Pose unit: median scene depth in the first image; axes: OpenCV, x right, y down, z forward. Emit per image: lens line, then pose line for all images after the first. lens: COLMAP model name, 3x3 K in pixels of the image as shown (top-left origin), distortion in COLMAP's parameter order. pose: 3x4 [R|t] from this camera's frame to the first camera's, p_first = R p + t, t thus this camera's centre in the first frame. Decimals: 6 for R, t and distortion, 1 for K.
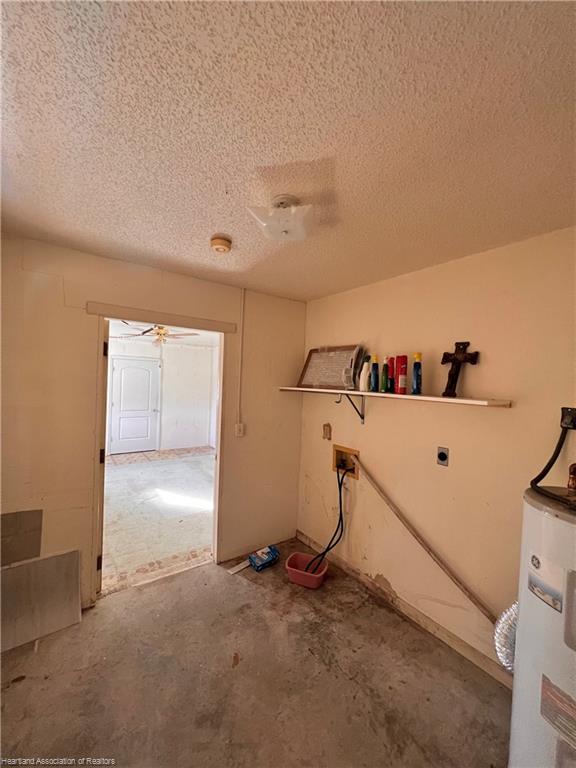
lens RADIAL K [[306.0, 0, 285.7], [0, 306.0, 382.5], [0, 0, 1]] dist [-0.003110, 0.000910]
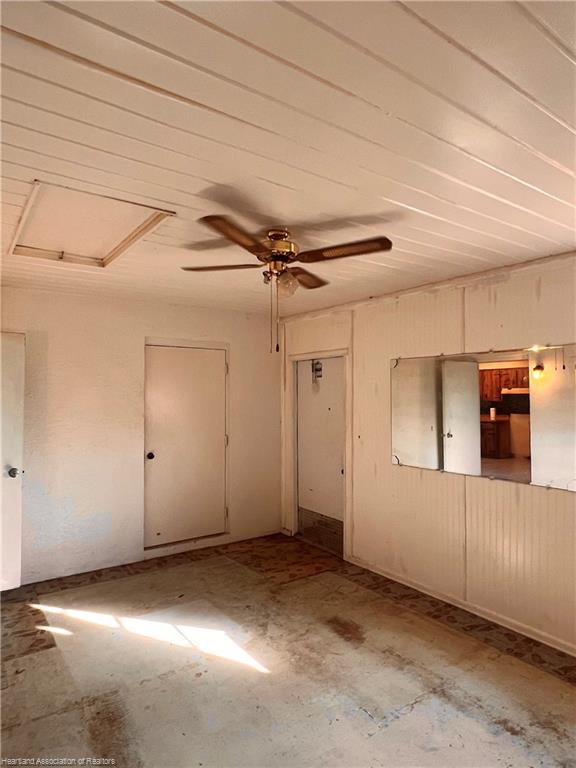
lens RADIAL K [[467.7, 0, 288.1], [0, 467.7, 386.4], [0, 0, 1]] dist [-0.002116, -0.001415]
pose [[-0.999529, -0.030598, 0.002280, -0.932400], [-0.030622, 0.999464, -0.011548, -0.007286], [-0.001926, -0.011613, -0.999931, 3.353633]]
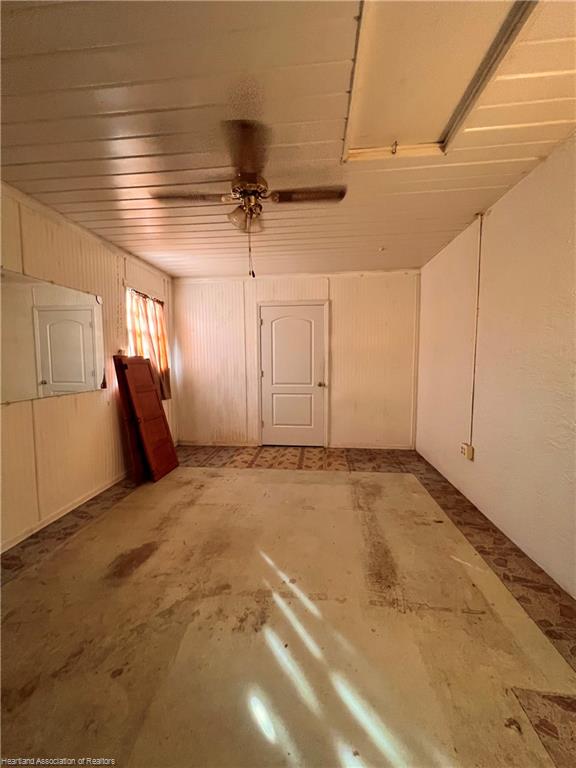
lens RADIAL K [[306.0, 0, 287.0], [0, 306.0, 382.6], [0, 0, 1]] dist [-0.003110, 0.000910]
pose [[0.748589, 0.016868, -0.662820, -0.202914], [0.023530, 0.998371, 0.051982, 0.169416], [0.662617, -0.054509, 0.746972, 1.541754]]
